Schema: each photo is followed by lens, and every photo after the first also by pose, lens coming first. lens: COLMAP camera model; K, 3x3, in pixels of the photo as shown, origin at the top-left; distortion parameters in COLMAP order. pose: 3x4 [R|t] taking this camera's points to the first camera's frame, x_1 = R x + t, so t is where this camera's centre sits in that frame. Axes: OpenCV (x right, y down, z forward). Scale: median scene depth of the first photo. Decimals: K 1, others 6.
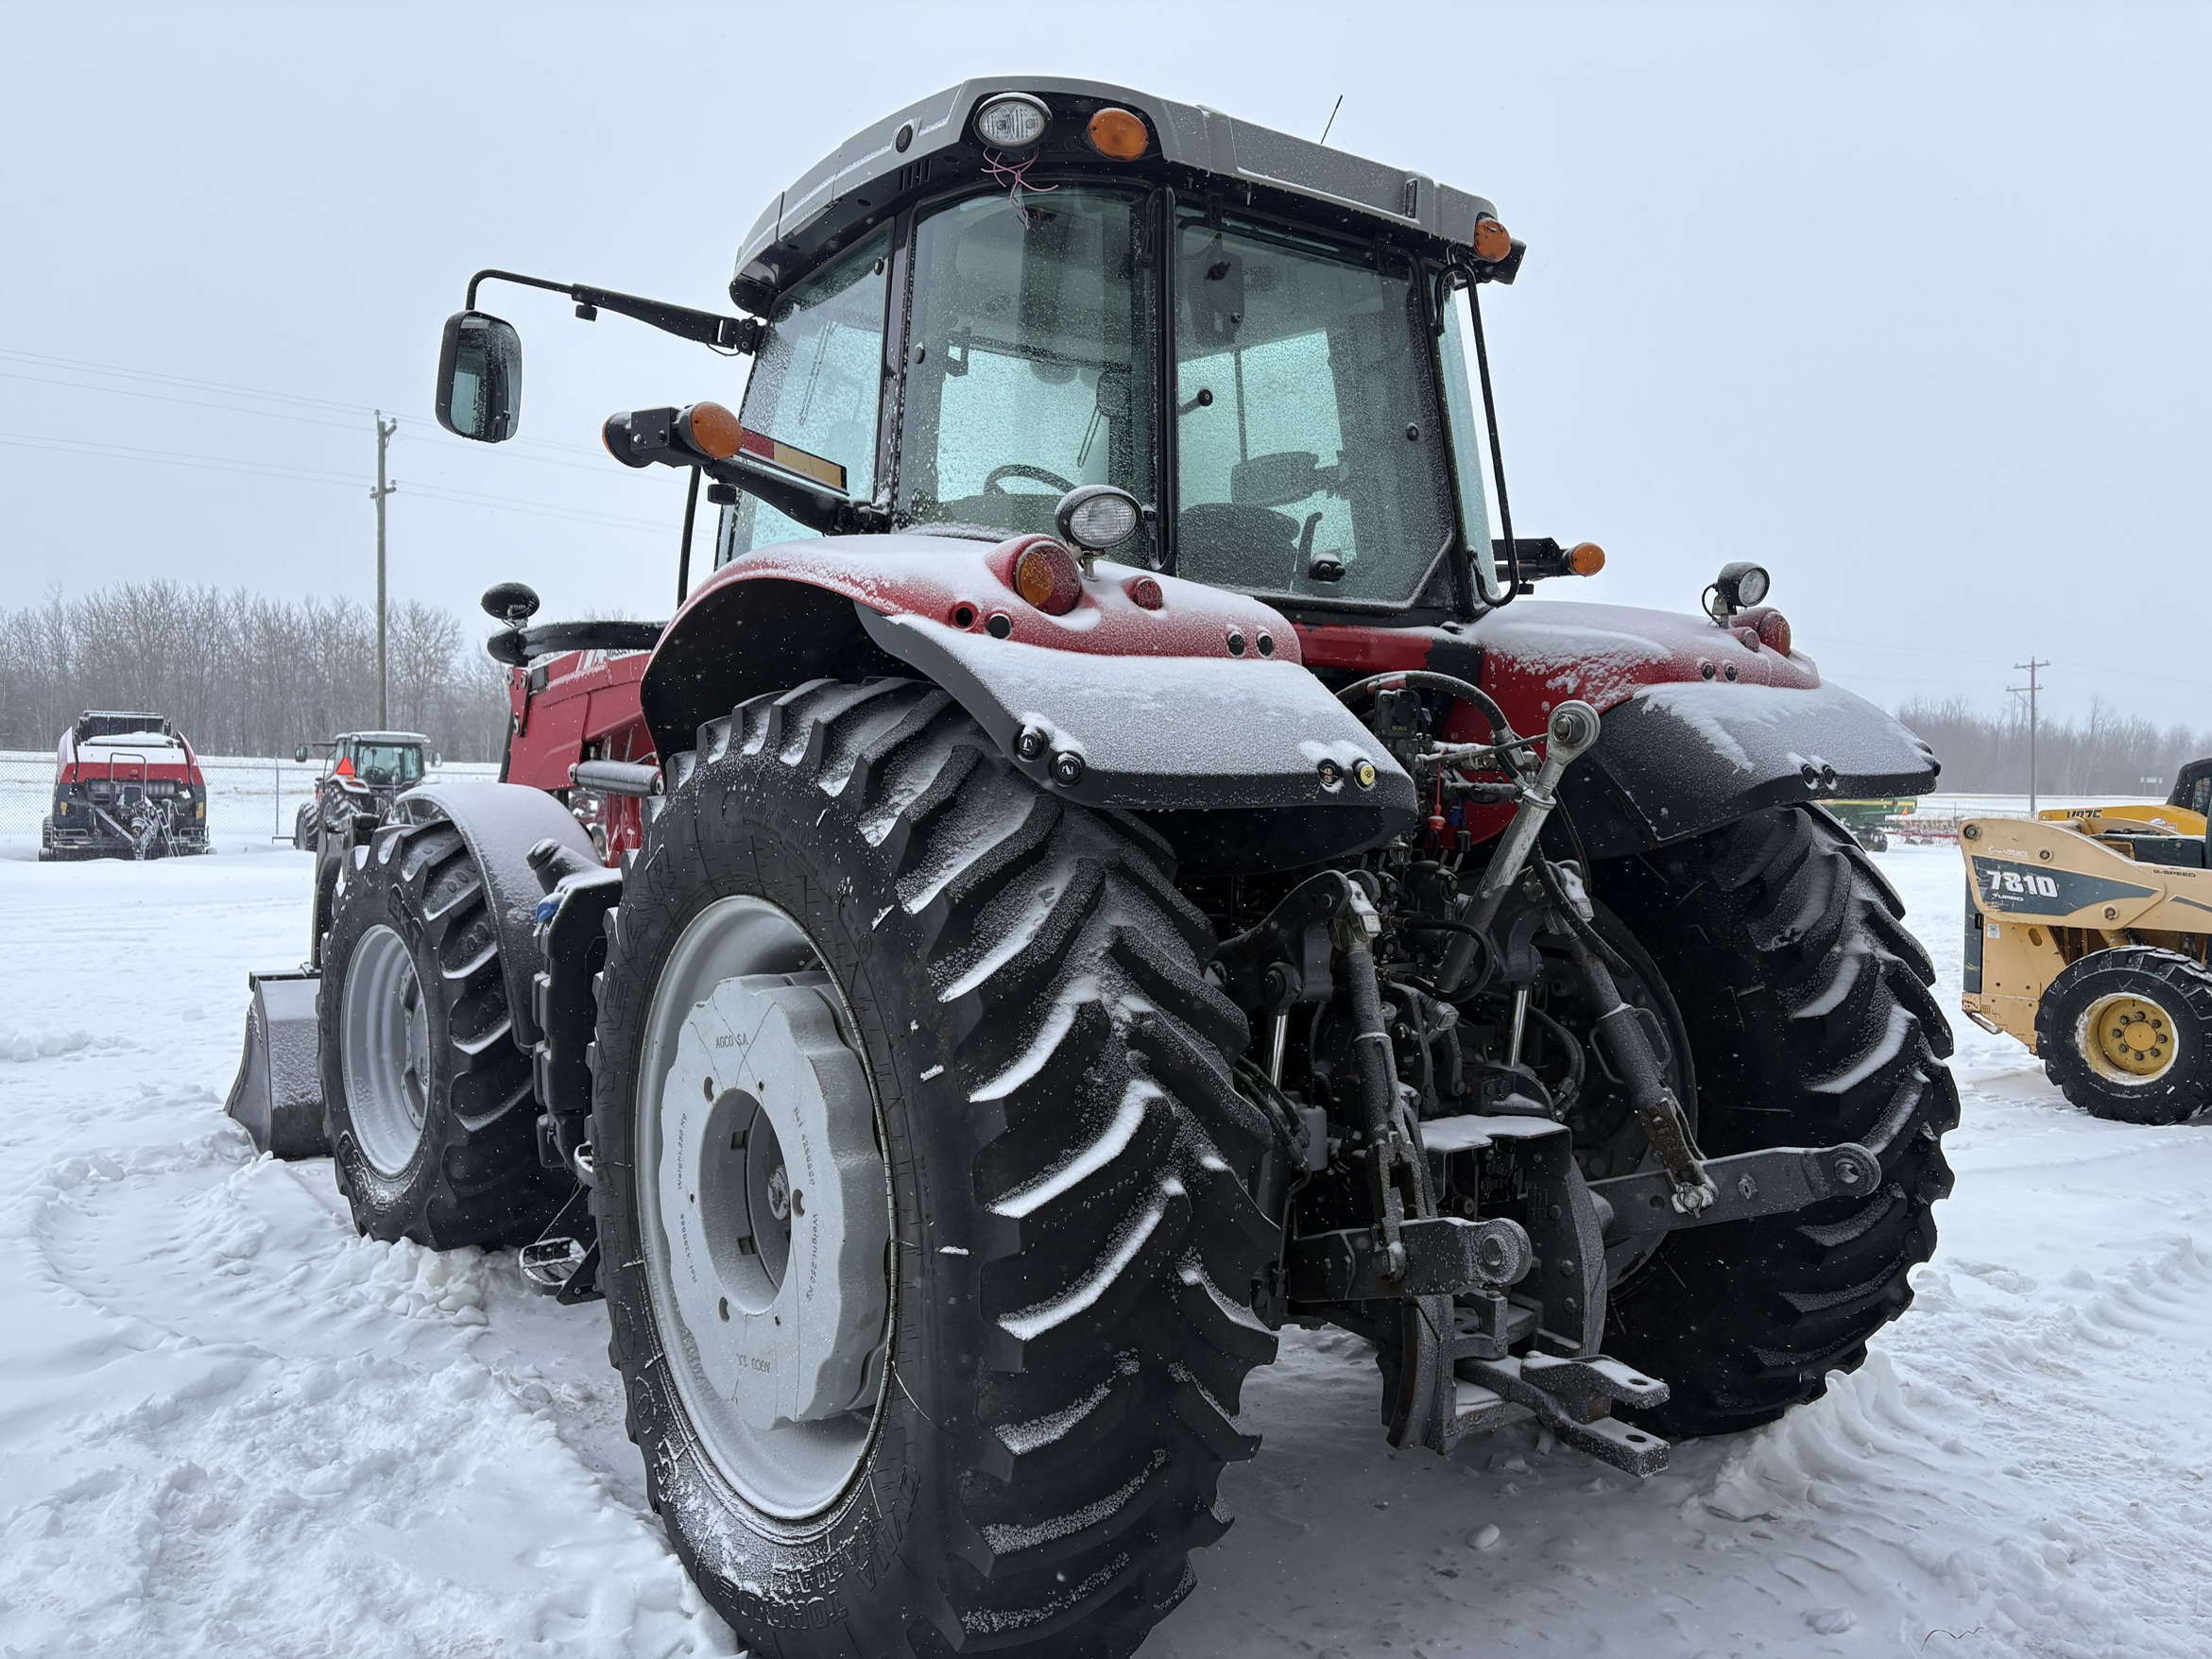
lens RADIAL K [[1628.7, 0, 1102.8], [0, 1628.7, 816.3], [0, 0, 1]] dist [0.023223, 0.037159]
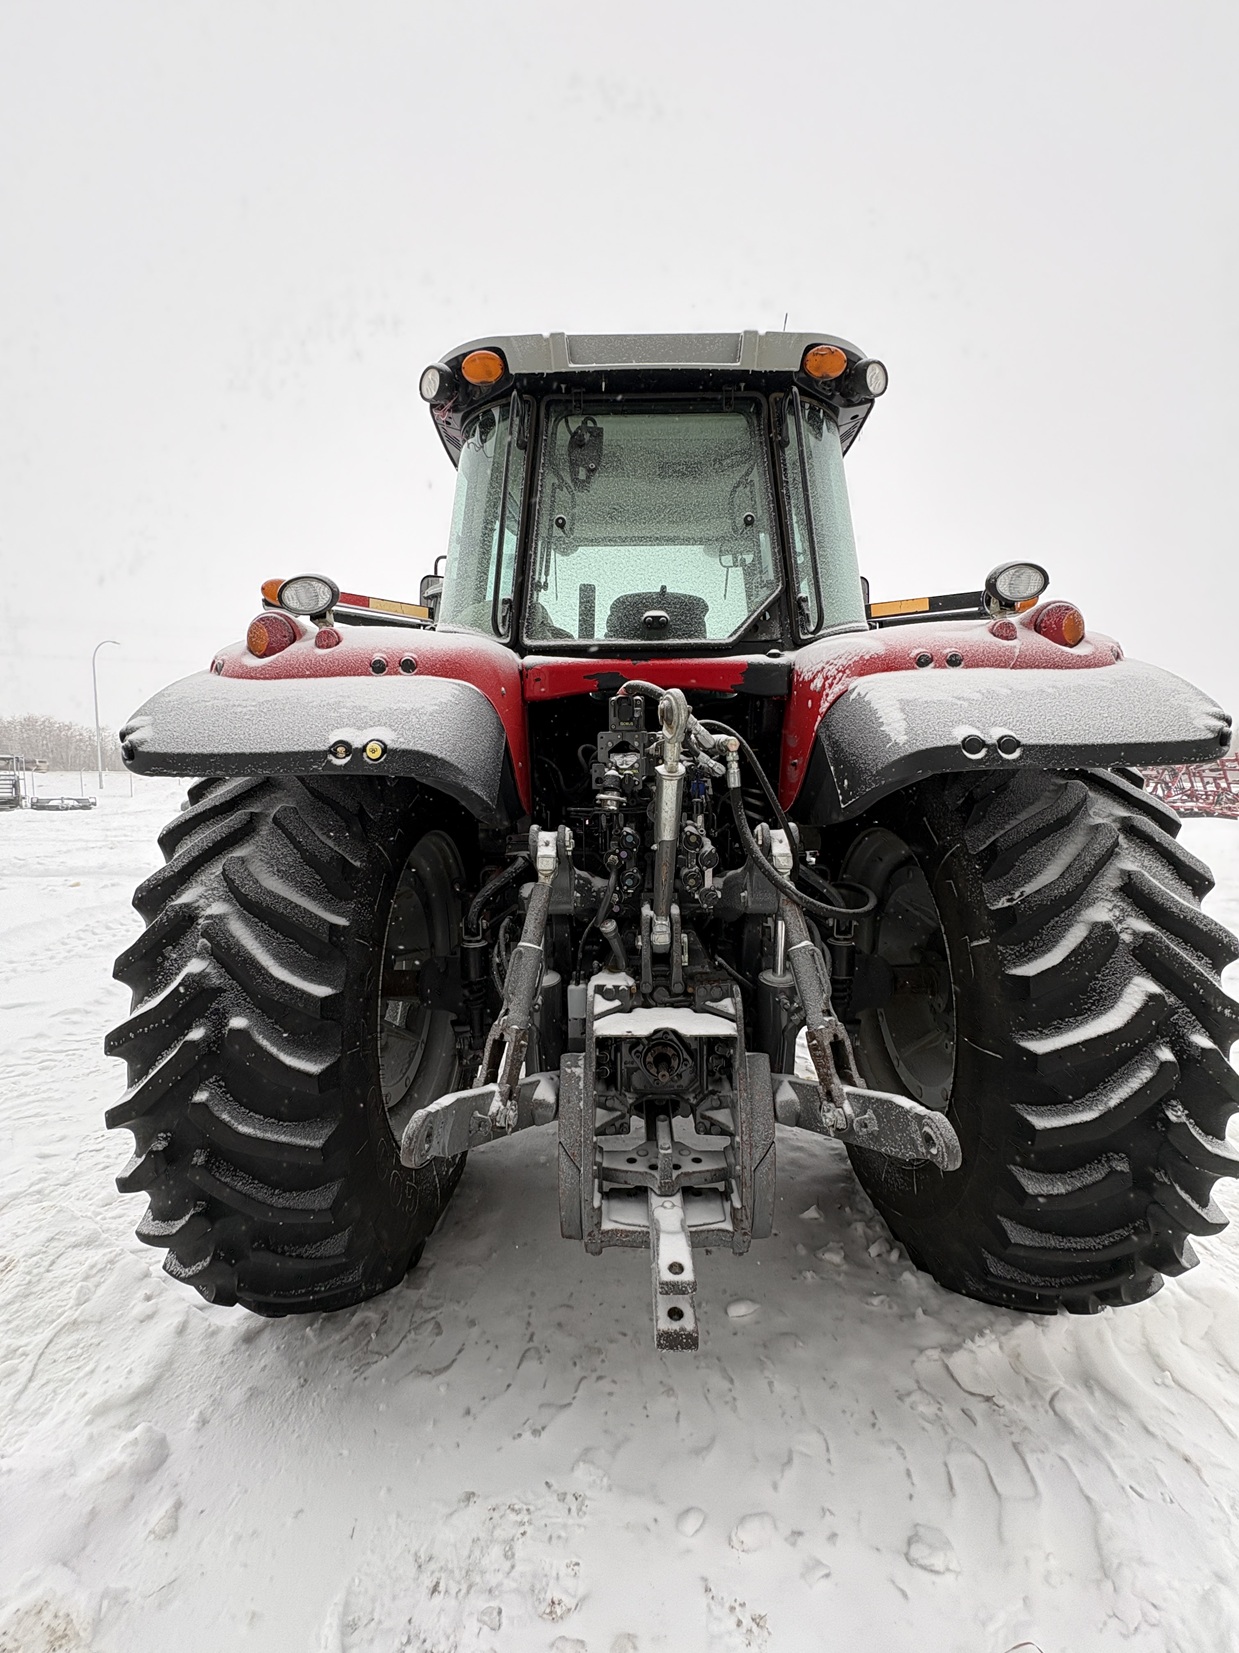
lens RADIAL K [[641.8, 0, 620.3], [0, 641.8, 817.0], [0, 0, 1]] dist [0.003645, 0.000433]
pose [[0.810782, 0.020640, -0.584984, 0.458263], [-0.004496, 0.999568, 0.029037, 0.008504], [0.585331, -0.020912, 0.810525, 0.506625]]
